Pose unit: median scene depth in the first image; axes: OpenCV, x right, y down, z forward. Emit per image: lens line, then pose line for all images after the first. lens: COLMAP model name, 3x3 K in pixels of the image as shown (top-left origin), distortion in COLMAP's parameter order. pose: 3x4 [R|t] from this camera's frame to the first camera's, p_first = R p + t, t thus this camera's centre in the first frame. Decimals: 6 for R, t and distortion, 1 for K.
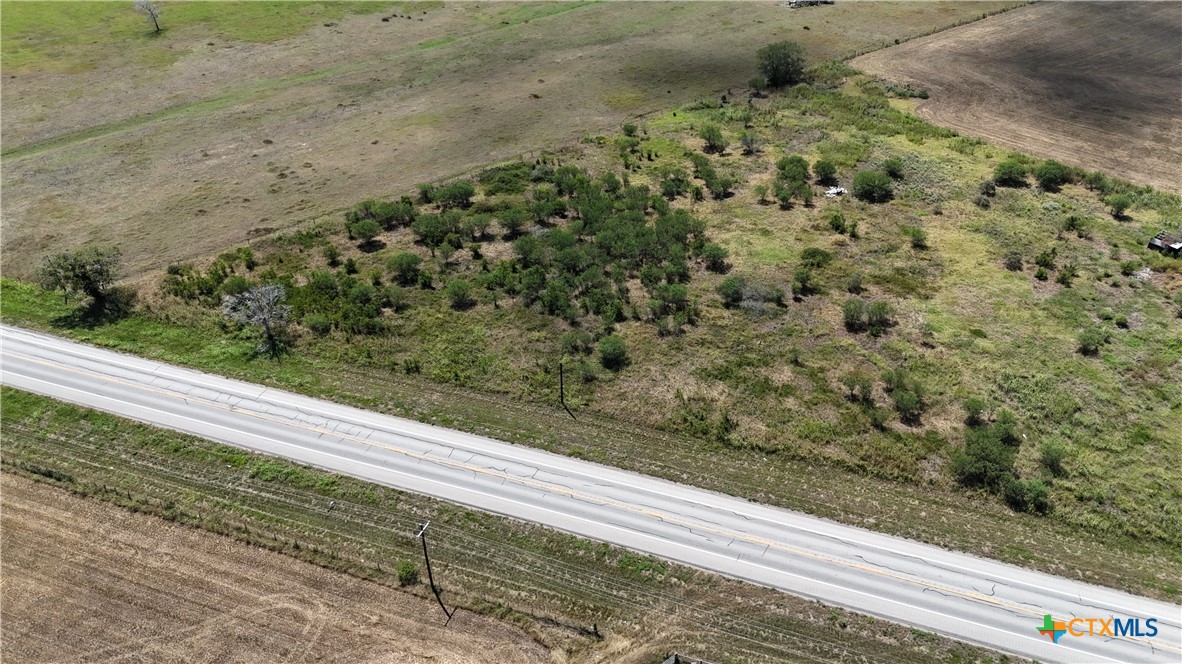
lens RADIAL K [[879.5, 0, 599.5], [0, 879.5, 327.9], [0, 0, 1]] dist [0.063408, -0.061666]
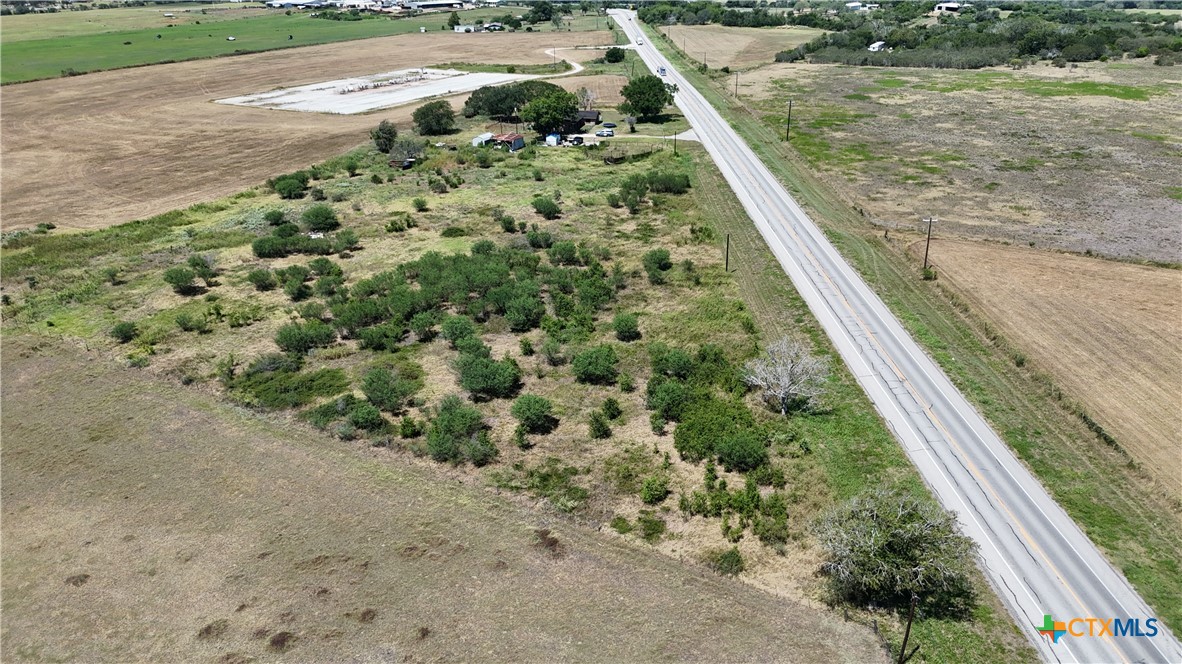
lens RADIAL K [[879.5, 0, 596.7], [0, 879.5, 331.0], [0, 0, 1]] dist [0.063408, -0.061666]
pose [[-0.364589, -0.351878, 0.862123, -0.888536], [0.553116, 0.662975, 0.504506, -0.487627], [-0.749091, 0.660791, -0.047084, 1.028571]]
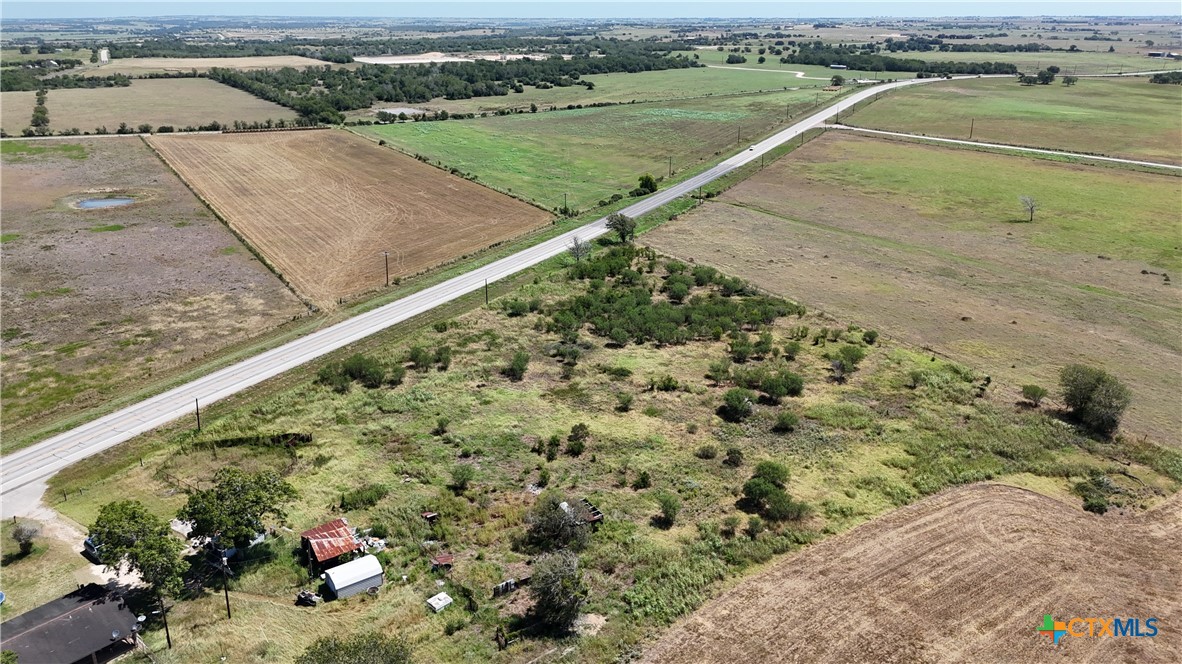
lens RADIAL K [[879.5, 0, 591.7], [0, 879.5, 331.0], [0, 0, 1]] dist [0.063408, -0.061666]
pose [[-0.119686, 0.343179, -0.931613, 1.390860], [-0.577711, 0.739060, 0.346468, -0.534836], [0.807419, 0.579671, 0.109803, 0.827725]]
